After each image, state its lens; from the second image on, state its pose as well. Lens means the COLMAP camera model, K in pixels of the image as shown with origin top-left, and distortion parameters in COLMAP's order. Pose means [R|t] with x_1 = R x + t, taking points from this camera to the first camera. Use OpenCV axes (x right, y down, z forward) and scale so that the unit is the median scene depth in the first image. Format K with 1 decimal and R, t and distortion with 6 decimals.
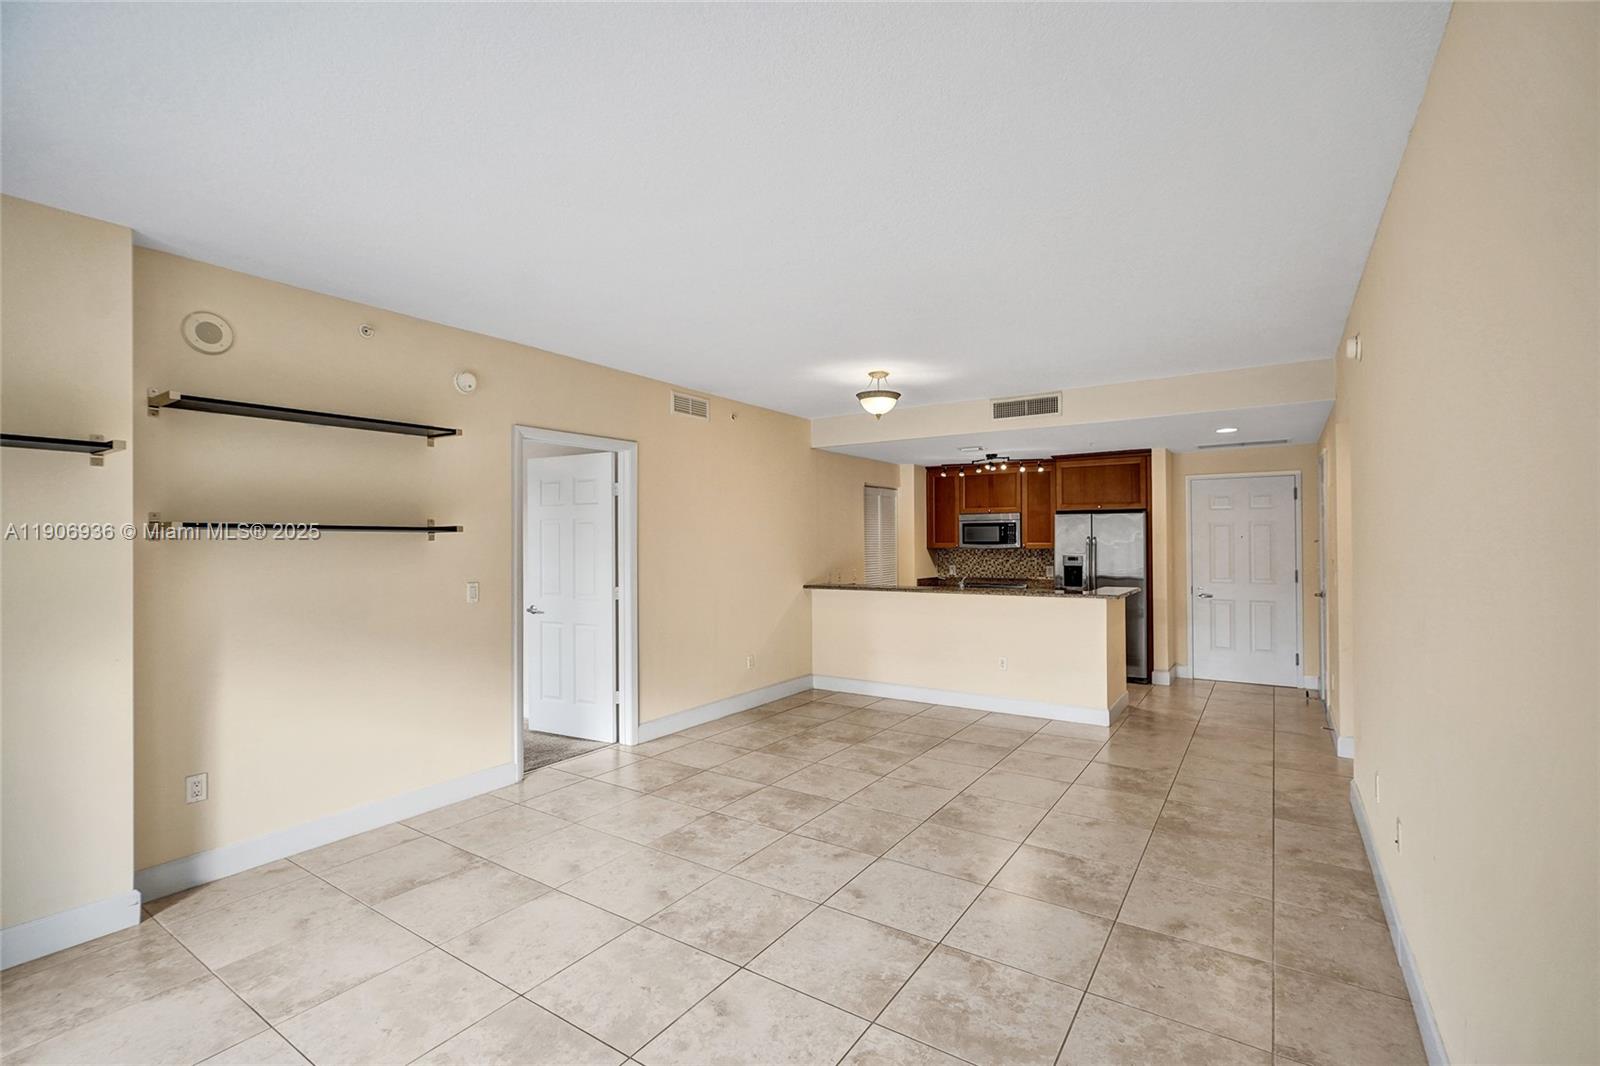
lens RADIAL K [[724.1, 0, 805.2], [0, 724.1, 538.1], [0, 0, 1]] dist [-0.013631, 0.005940]
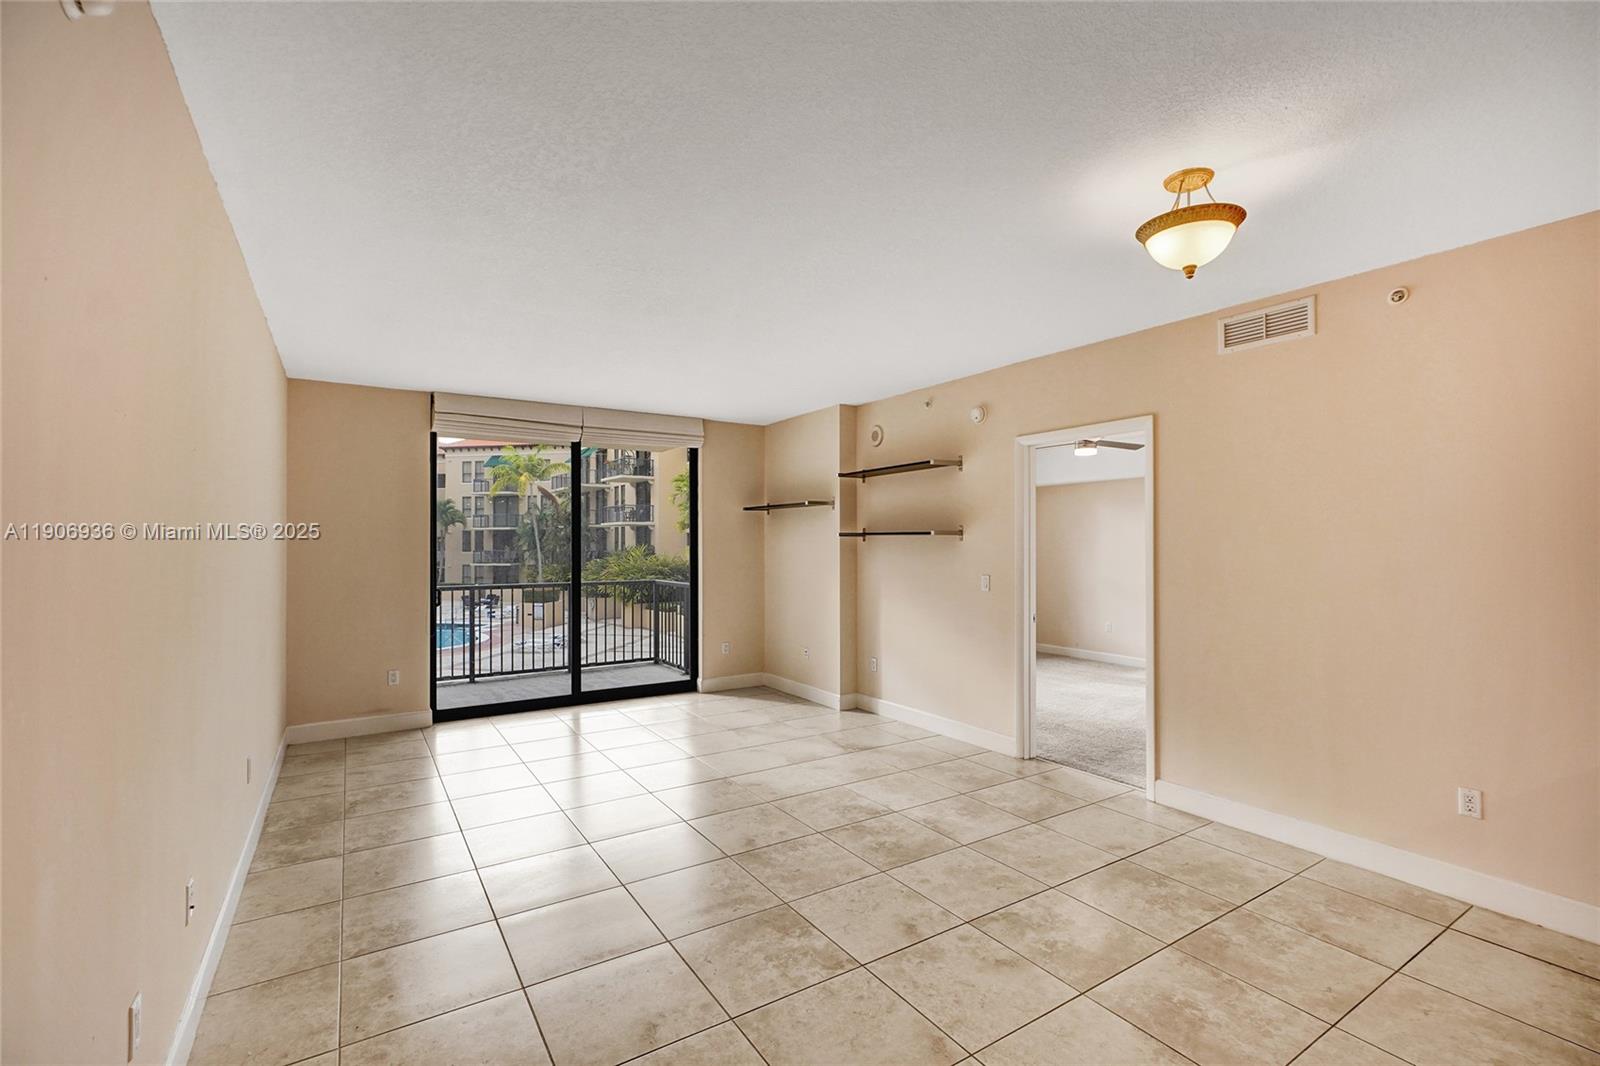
lens RADIAL K [[724.1, 0, 806.9], [0, 724.1, 533.0], [0, 0, 1]] dist [-0.013631, 0.005940]
pose [[-0.416359, -0.007631, -0.909168, 0.781189], [0.008984, 0.999881, -0.012507, 0.002157], [0.909156, -0.013375, -0.416241, 1.215616]]
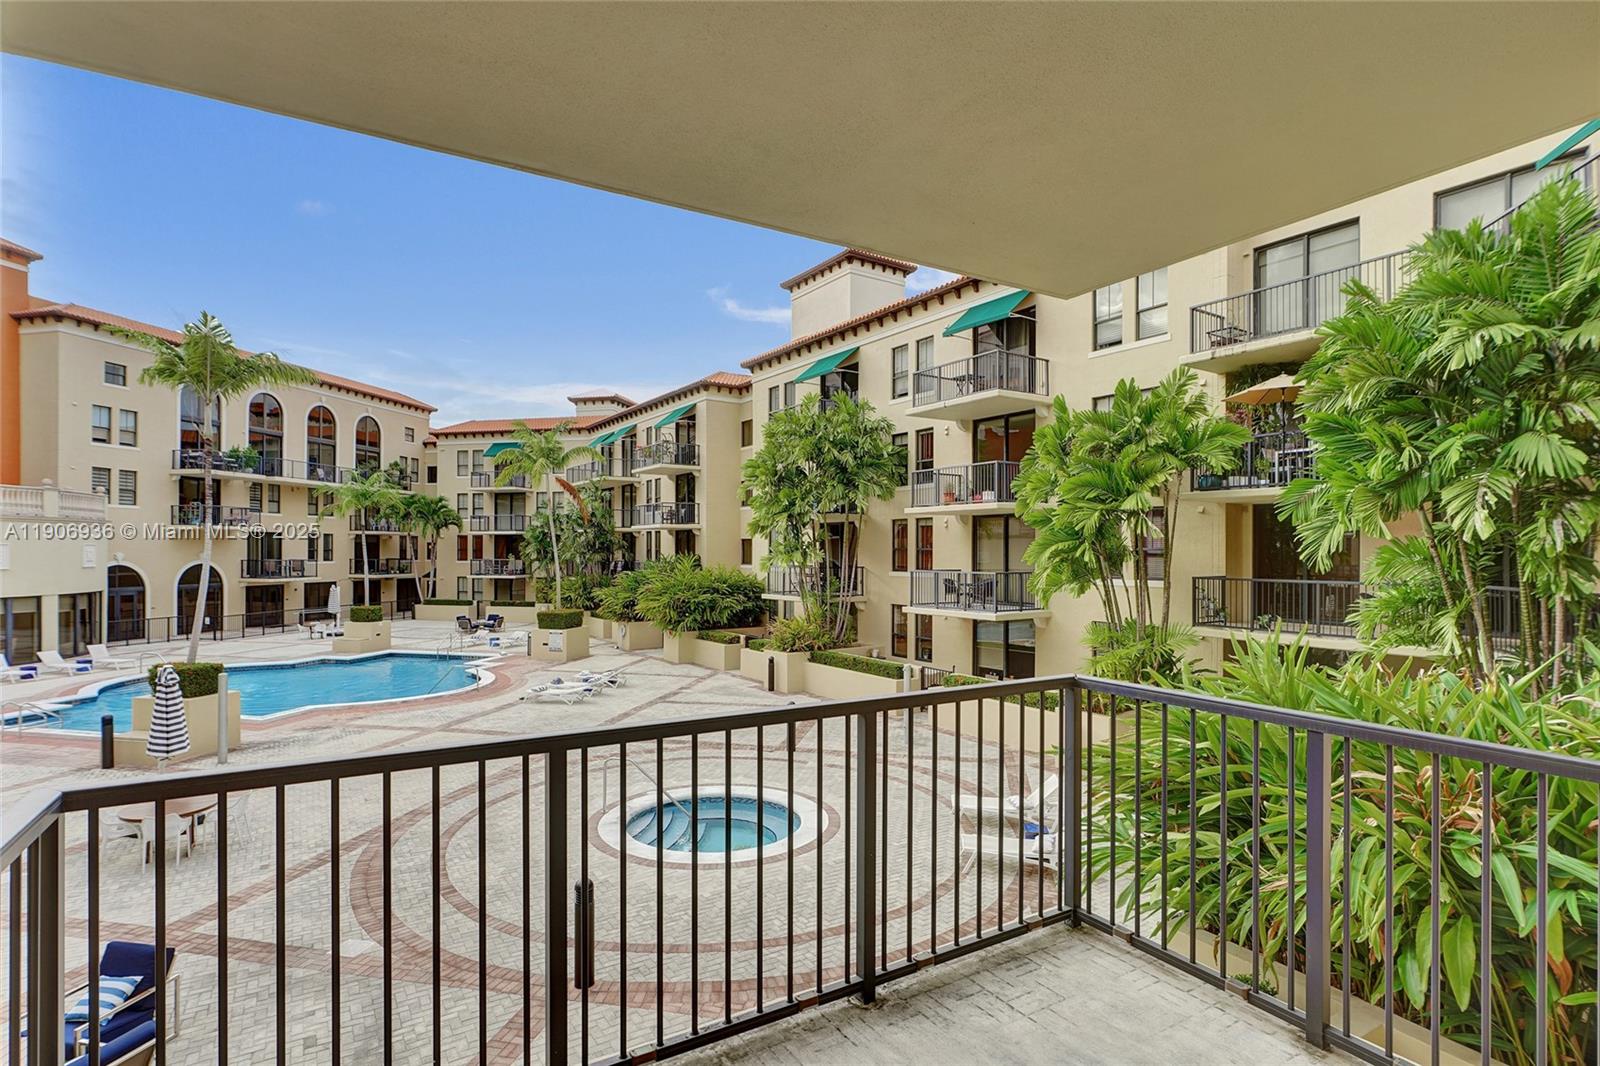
lens RADIAL K [[794.0, 0, 791.8], [0, 794.0, 549.0], [0, 0, 1]] dist [-0.005787, 0.003285]
pose [[-0.454384, 0.000880, -0.890806, 0.562712], [0.003993, 0.999991, -0.001049, -0.002409], [0.890797, -0.004034, -0.454383, 0.938921]]
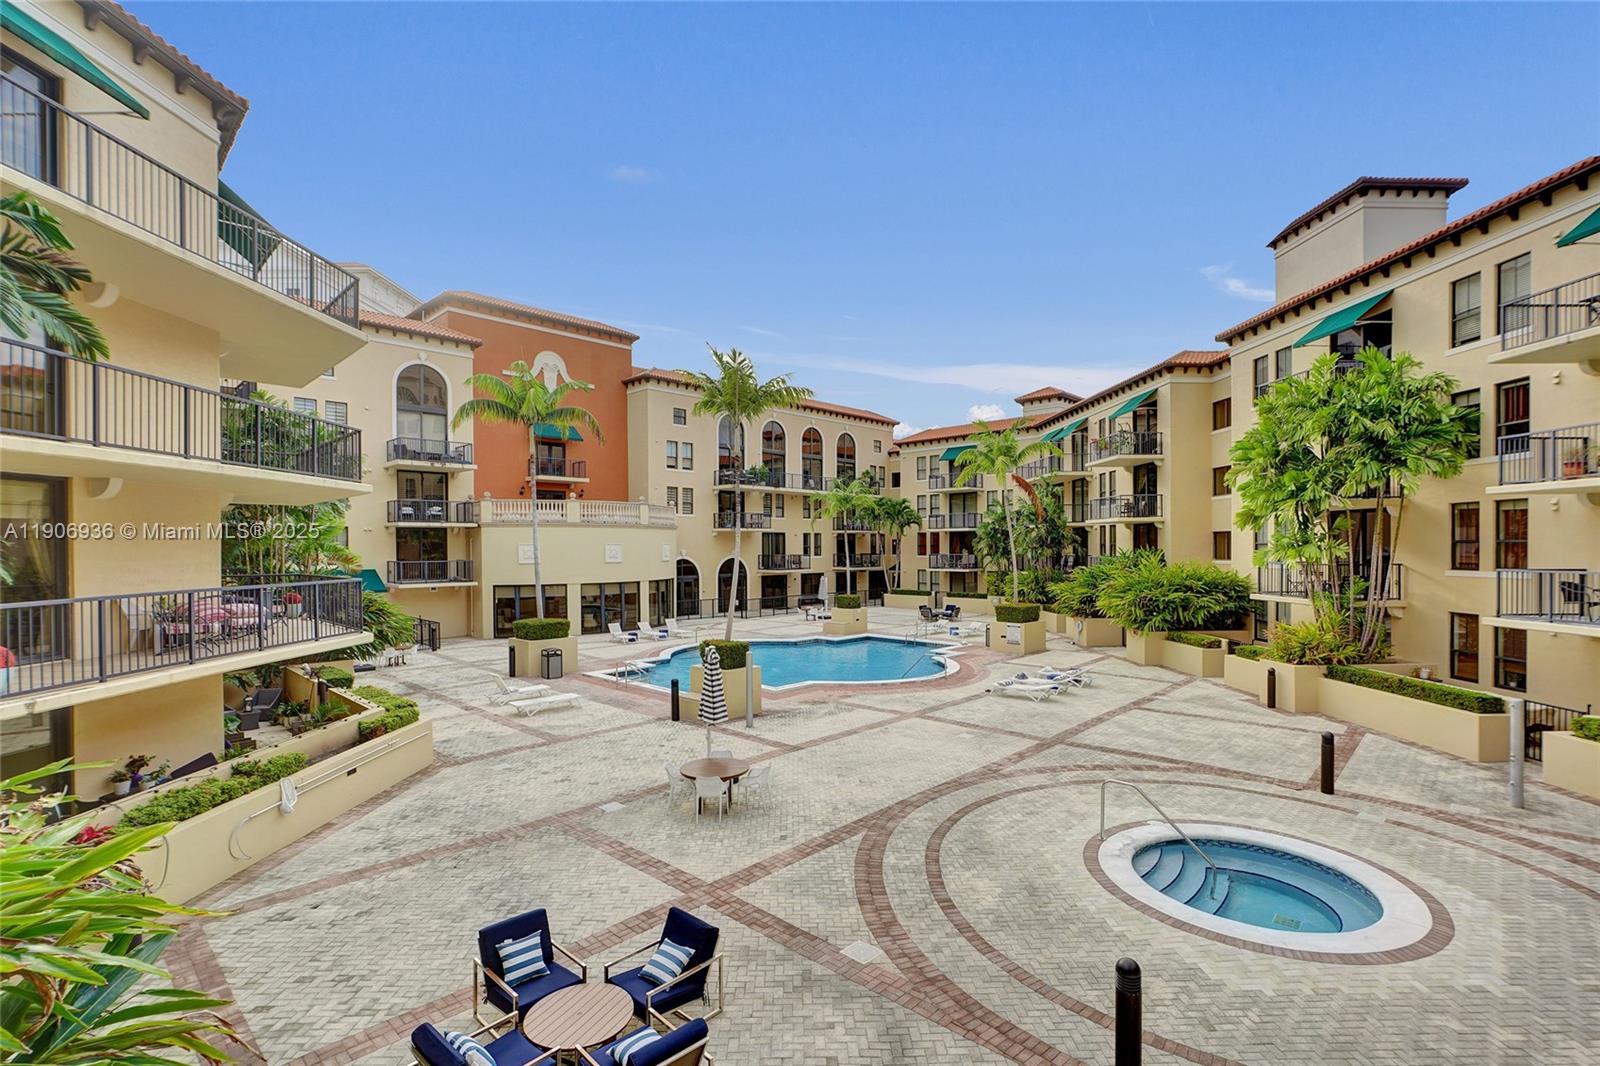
lens RADIAL K [[724.1, 0, 811.9], [0, 724.1, 551.8], [0, 0, 1]] dist [-0.013631, 0.005940]
pose [[-0.842822, 0.012426, -0.538049, 0.508552], [0.011198, 0.999922, 0.005551, -0.003764], [0.538076, -0.001347, -0.842895, 0.825690]]
